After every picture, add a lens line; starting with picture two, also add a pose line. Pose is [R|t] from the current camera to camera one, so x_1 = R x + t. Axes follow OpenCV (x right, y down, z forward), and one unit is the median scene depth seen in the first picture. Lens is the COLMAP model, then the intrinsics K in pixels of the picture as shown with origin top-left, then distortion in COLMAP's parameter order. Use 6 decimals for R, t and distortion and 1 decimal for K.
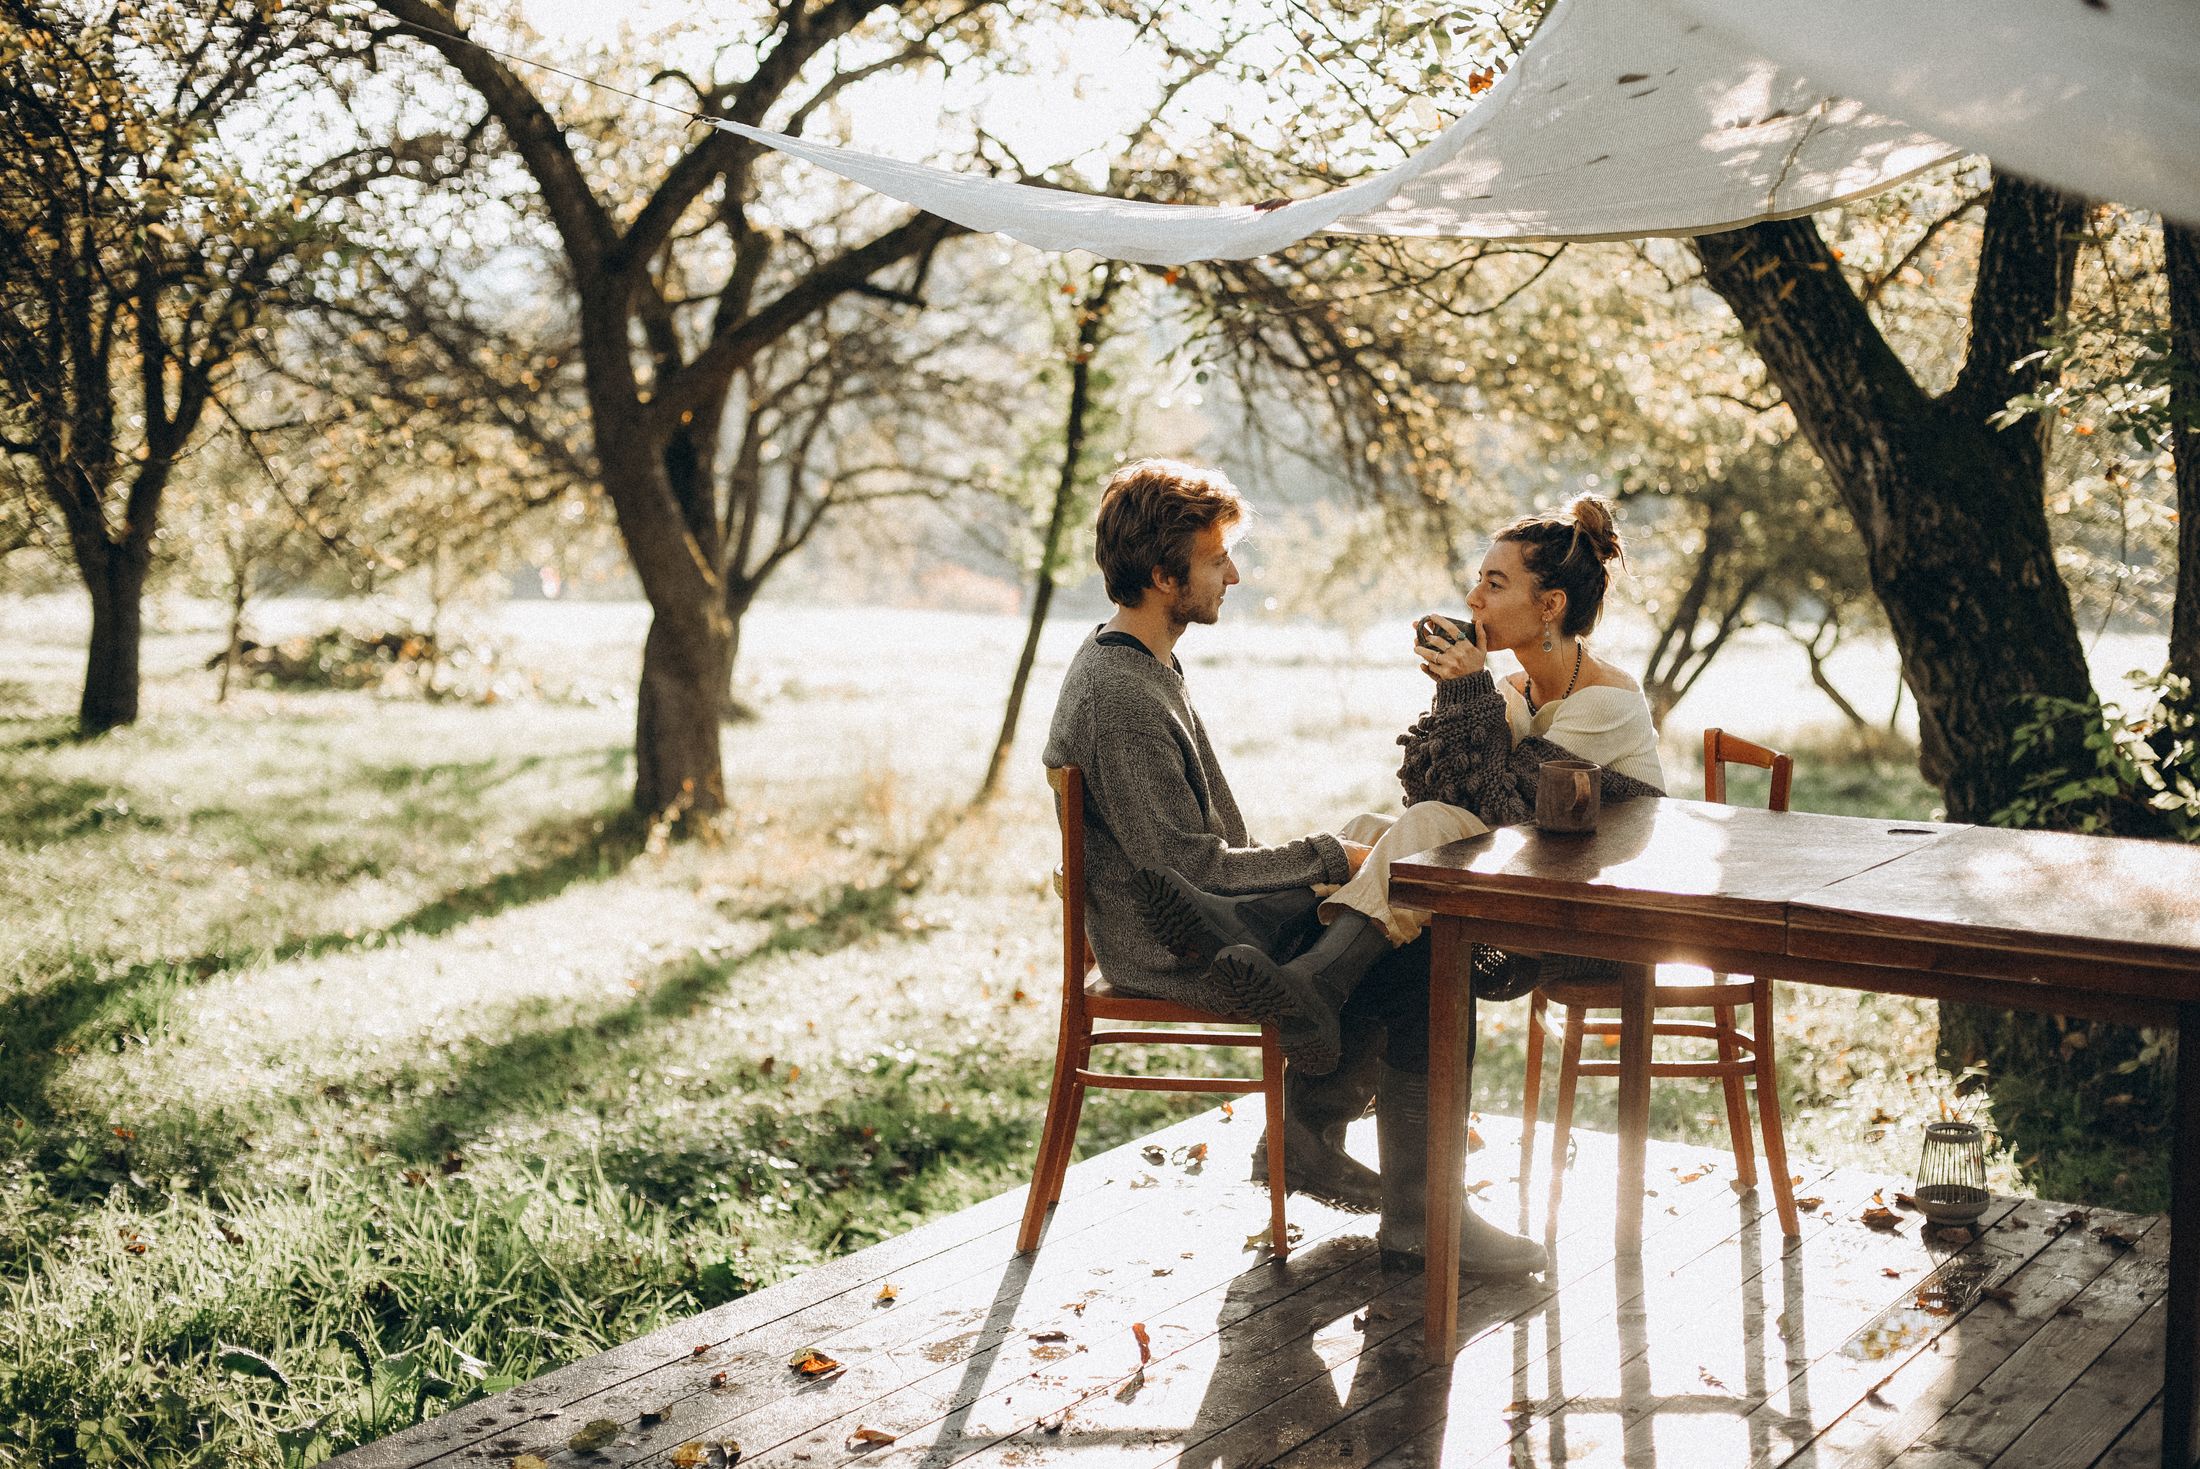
lens RADIAL K [[3237.1, 0, 1100.0], [0, 3237.1, 734.5], [0, 0, 1]] dist [-0.120886, 0.103960]
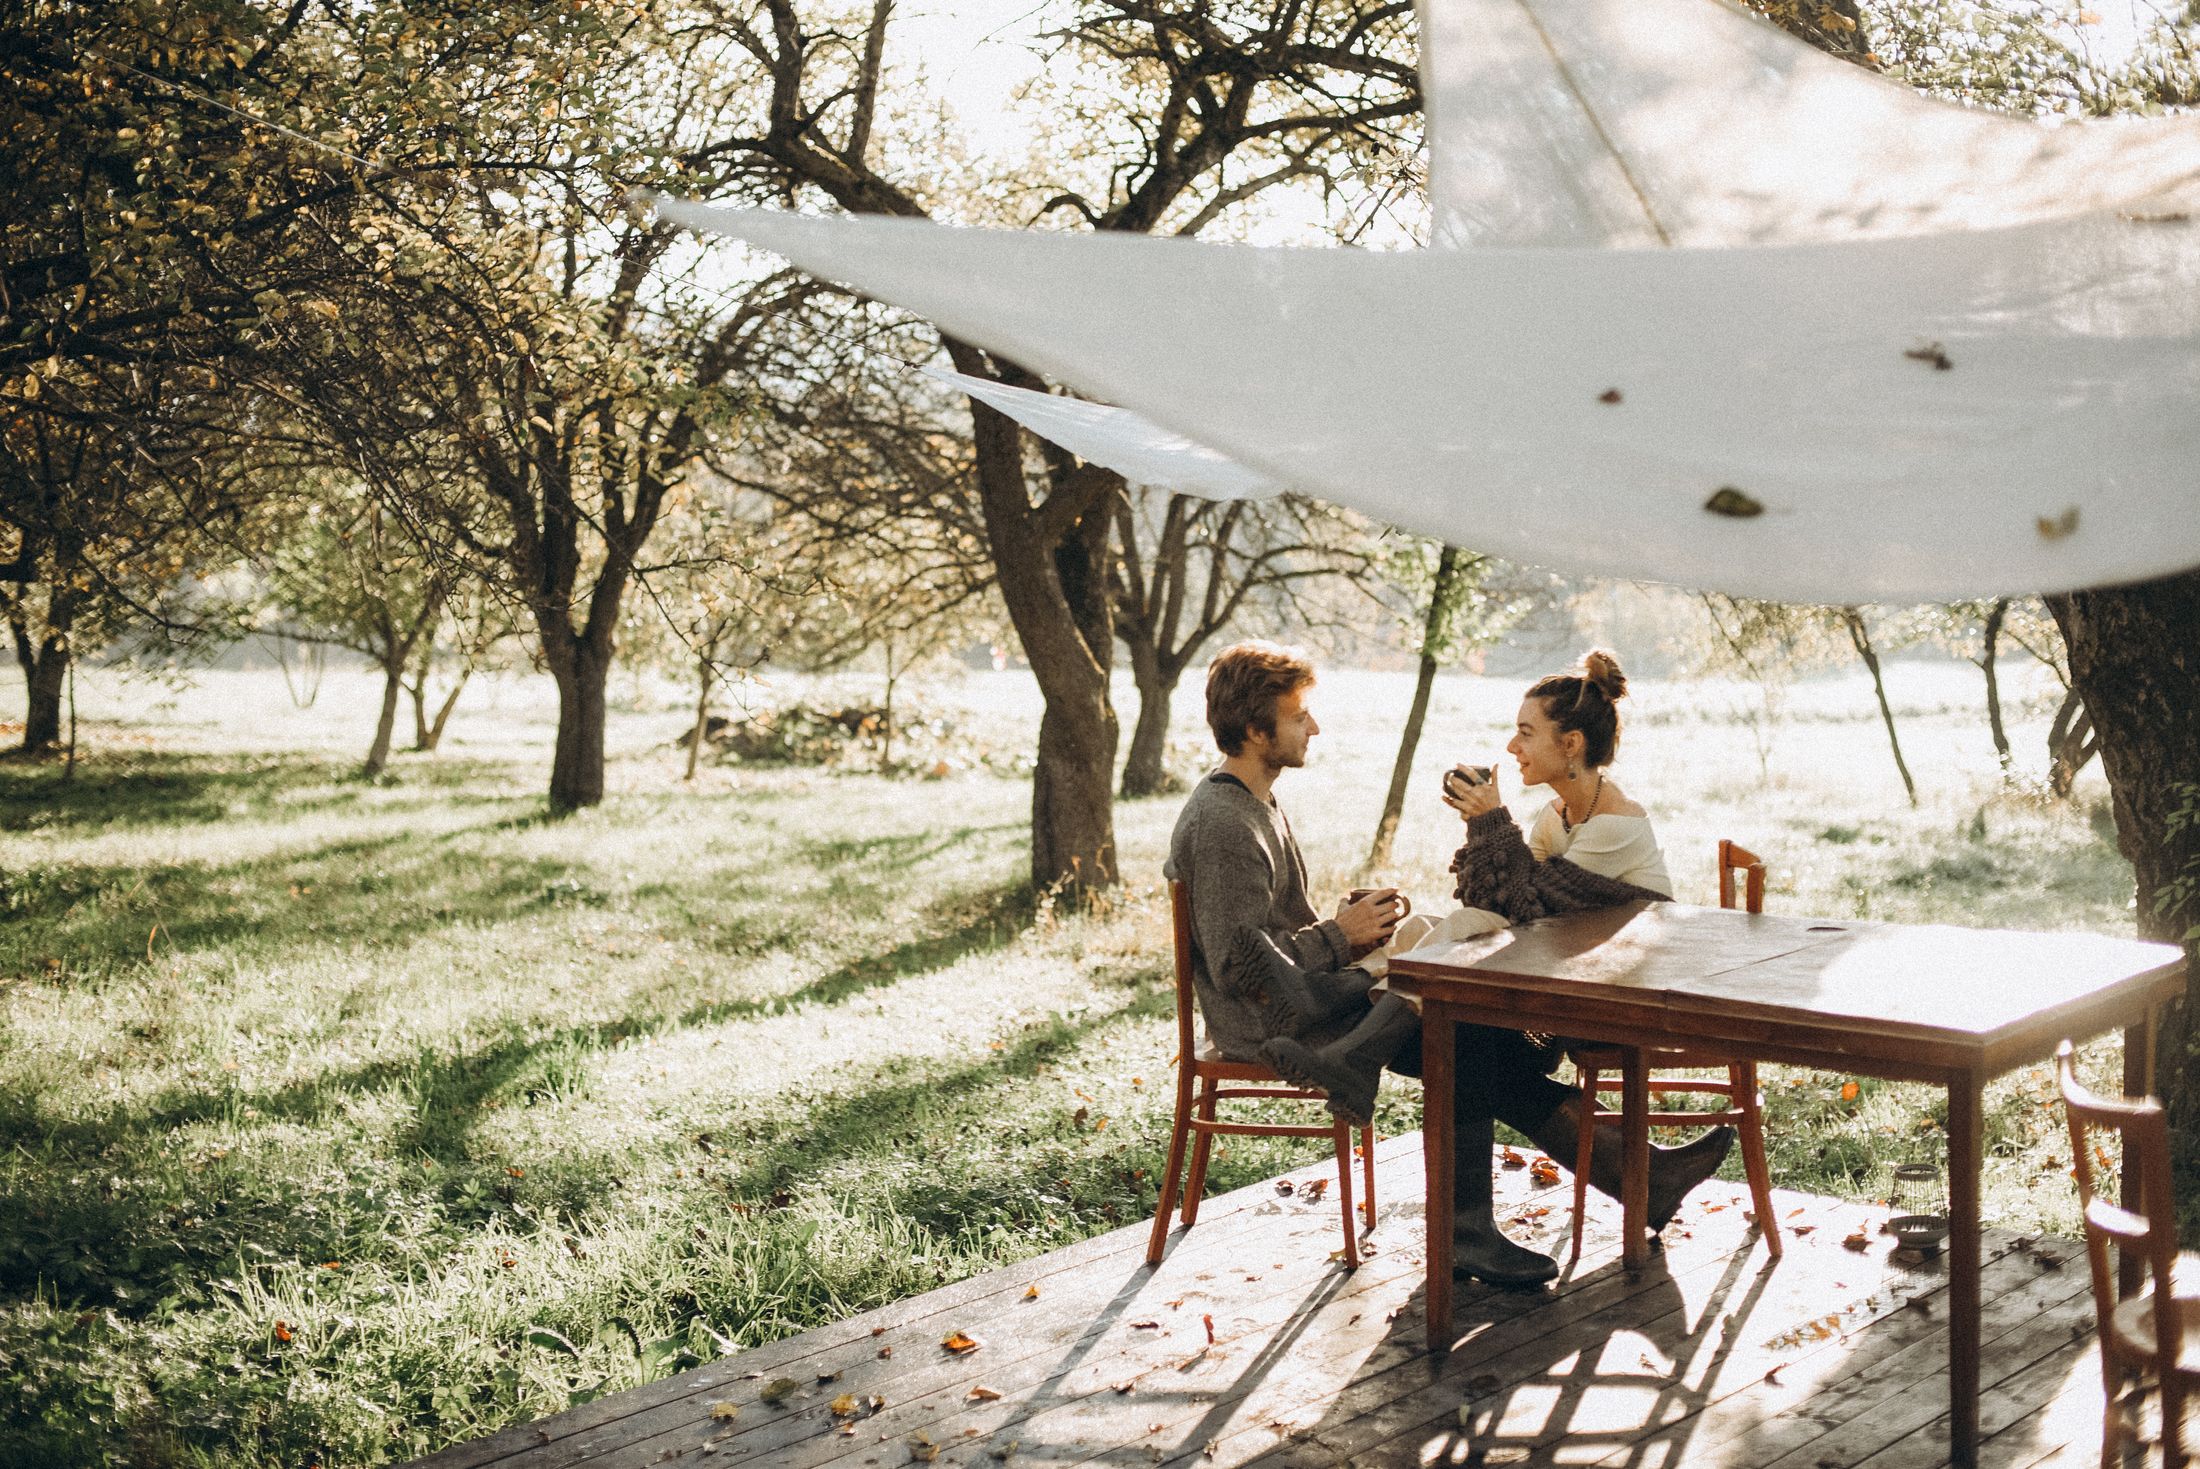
lens RADIAL K [[3237.1, 0, 1100.0], [0, 3237.1, 734.5], [0, 0, 1]] dist [-0.120886, 0.103960]
pose [[0.988443, -0.015472, -0.150799, 0.069098], [0.012932, 0.999758, -0.017809, -0.011440], [0.151038, 0.015653, 0.988404, -0.119463]]
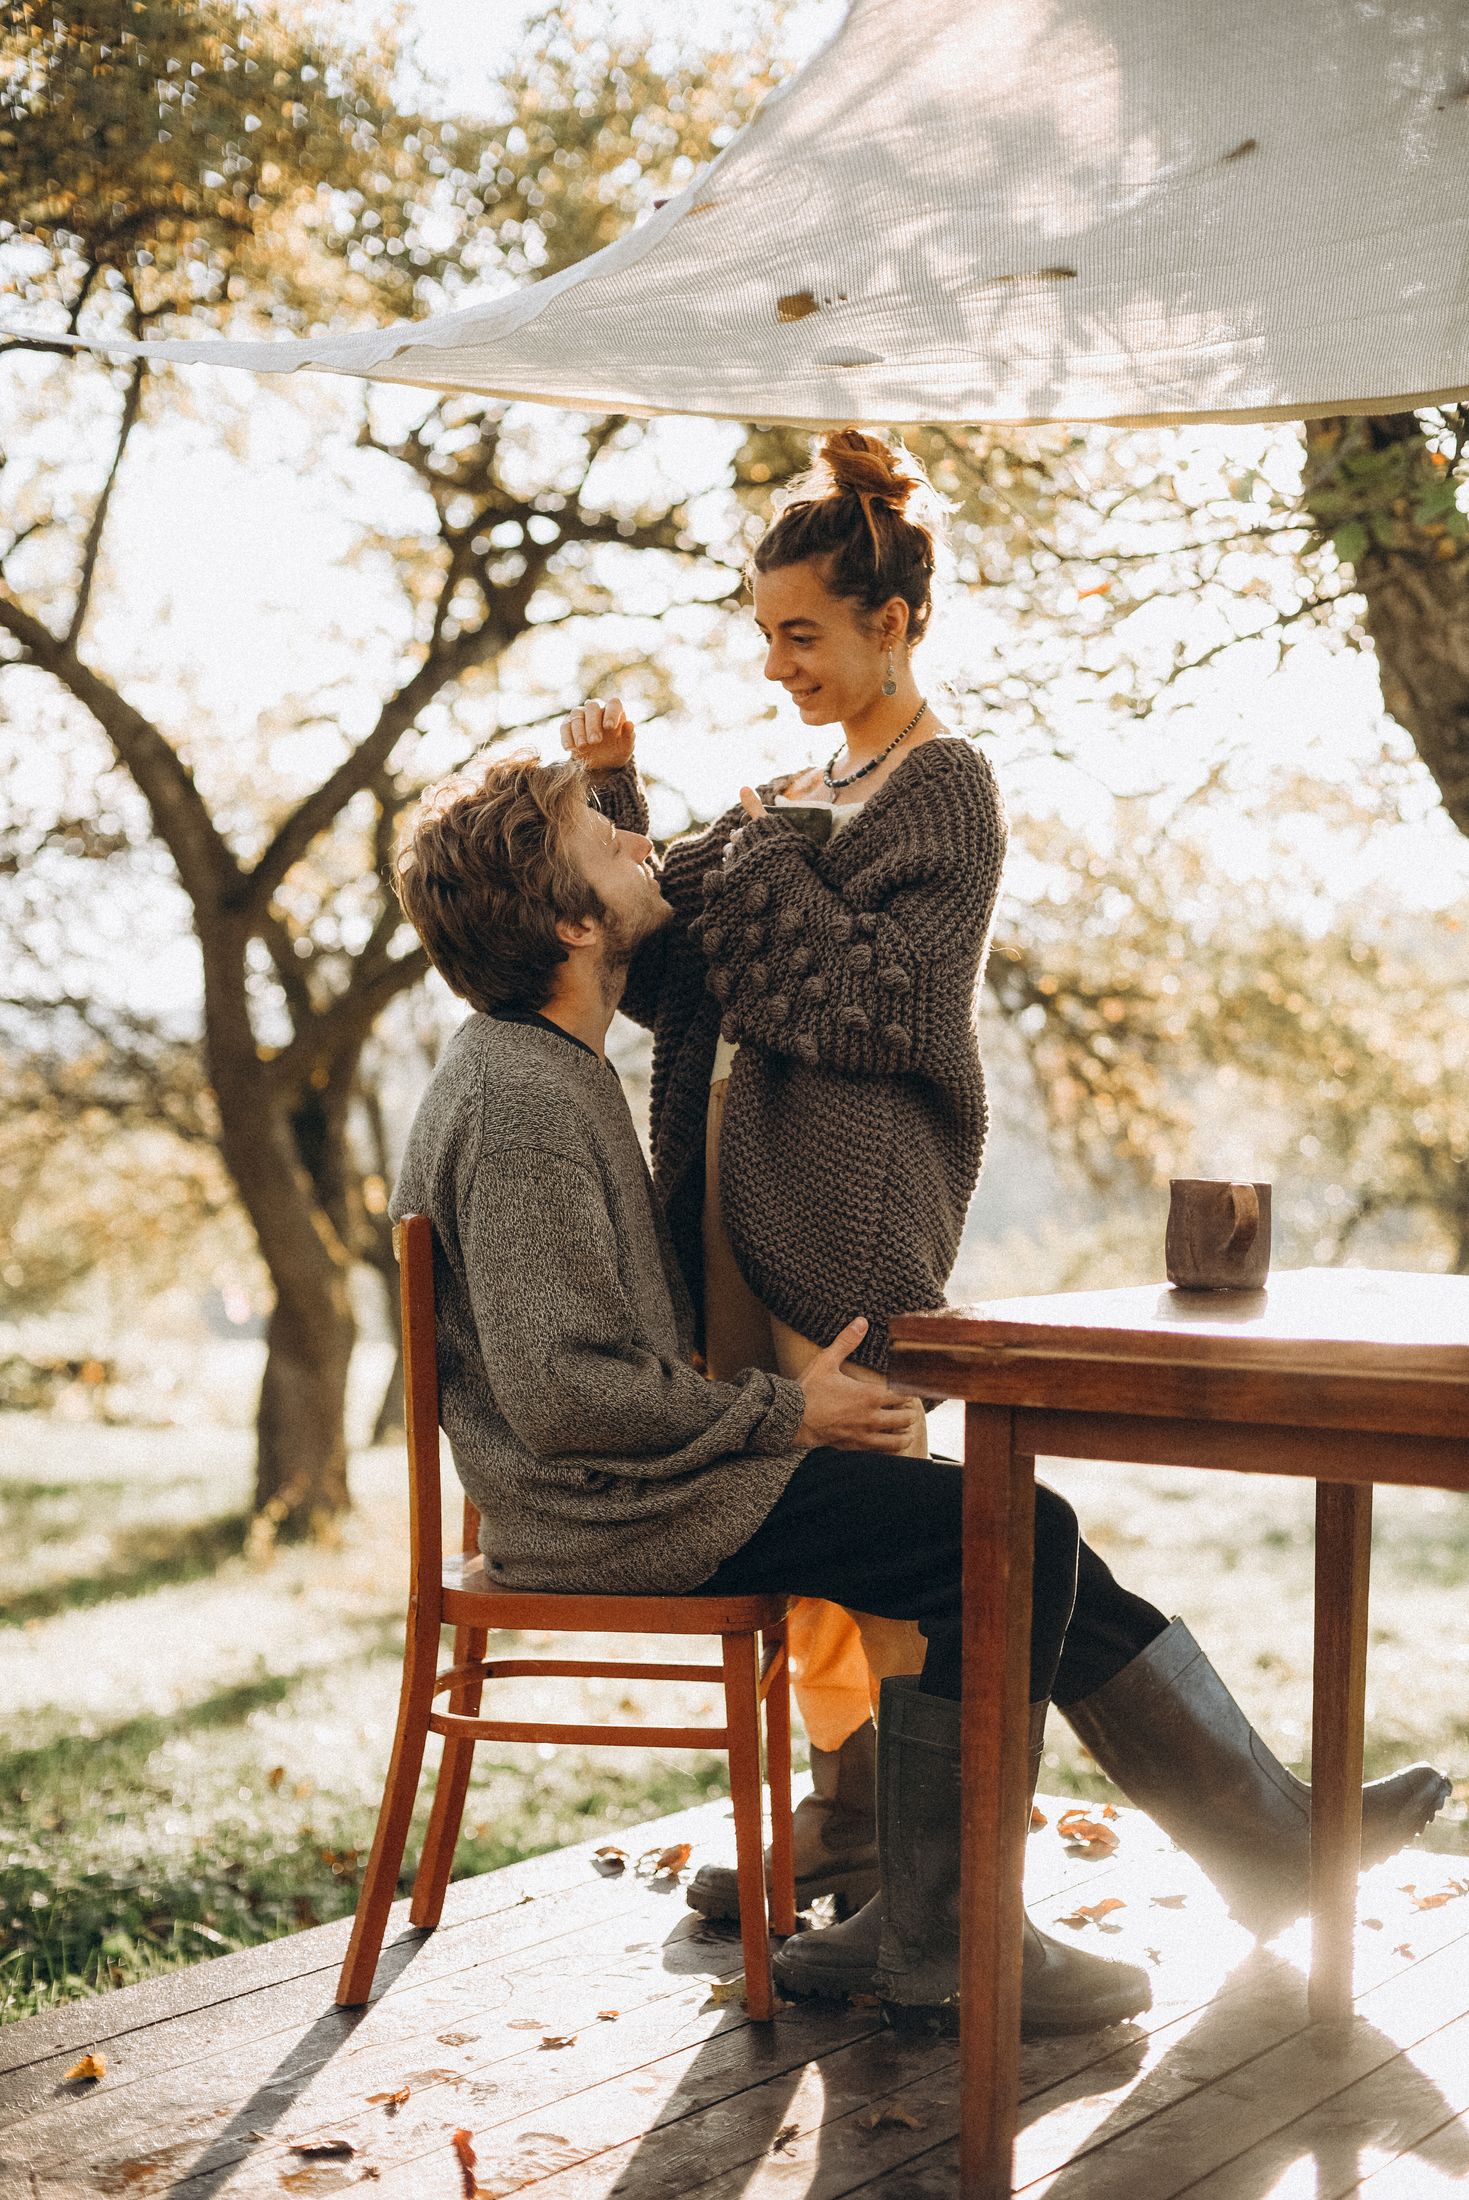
lens RADIAL K [[3237.1, 0, 734.5], [0, 3237.1, 1100.0], [0, 0, 1]] dist [-0.120886, 0.103960]
pose [[0.999399, 0.000382, -0.034671, 0.032839], [-0.004603, 0.992552, -0.121737, 0.028564], [0.034366, 0.121823, 0.991957, 0.170481]]
